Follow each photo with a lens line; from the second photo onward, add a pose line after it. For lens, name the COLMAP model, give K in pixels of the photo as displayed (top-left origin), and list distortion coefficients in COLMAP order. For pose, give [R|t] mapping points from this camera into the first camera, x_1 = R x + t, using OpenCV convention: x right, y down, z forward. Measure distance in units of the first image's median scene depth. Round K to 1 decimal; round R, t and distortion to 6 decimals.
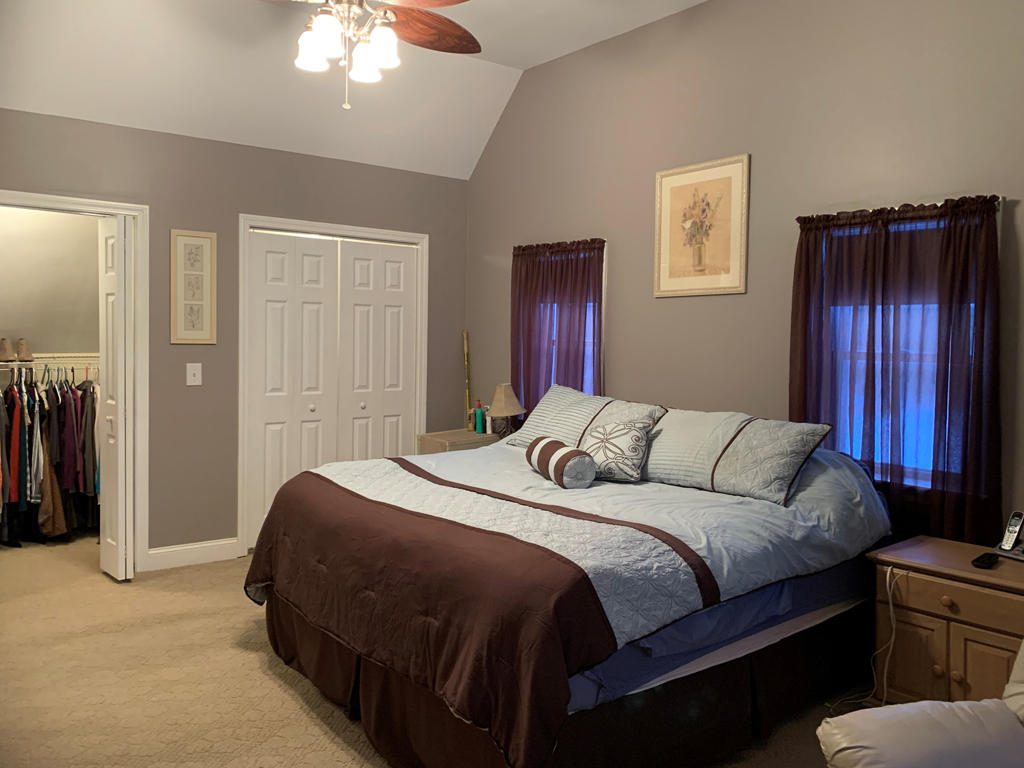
lens RADIAL K [[836.4, 0, 510.8], [0, 836.4, 372.8], [0, 0, 1]] dist [0.056816, -0.084545]
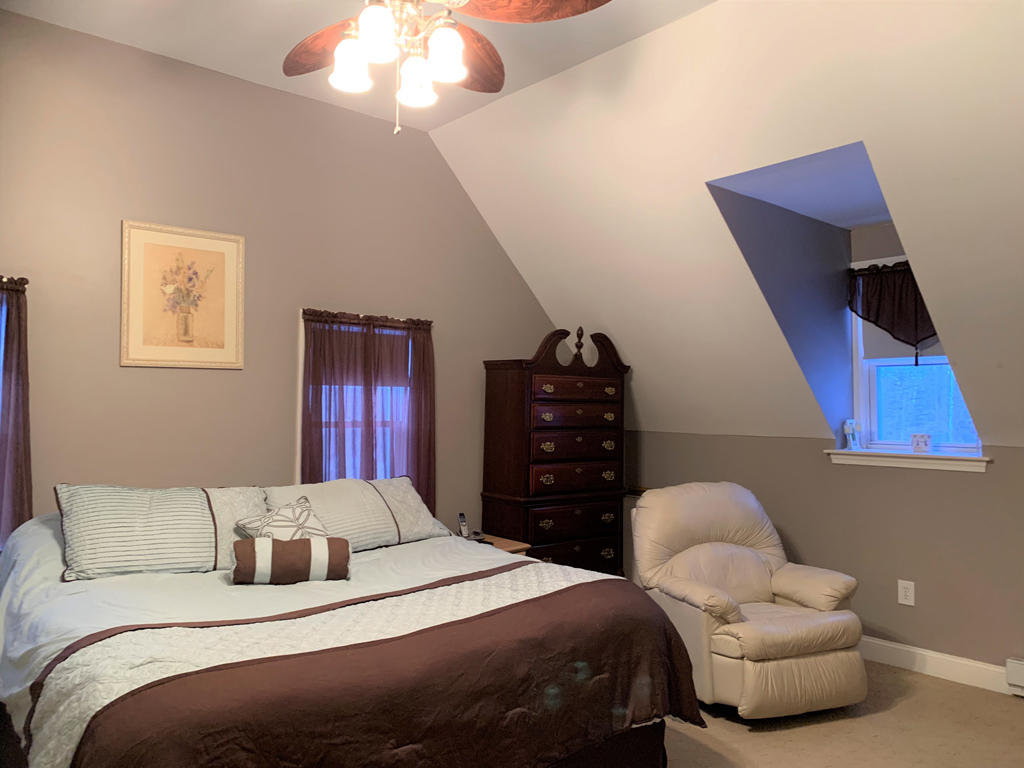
lens RADIAL K [[799.0, 0, 495.9], [0, 799.0, 381.5], [0, 0, 1]] dist [0.040895, -0.092949]
pose [[-0.074731, 0.008853, 0.997164, -0.700653], [0.036314, 0.999321, -0.006151, -0.059593], [-0.996542, 0.035751, -0.075002, 0.732433]]
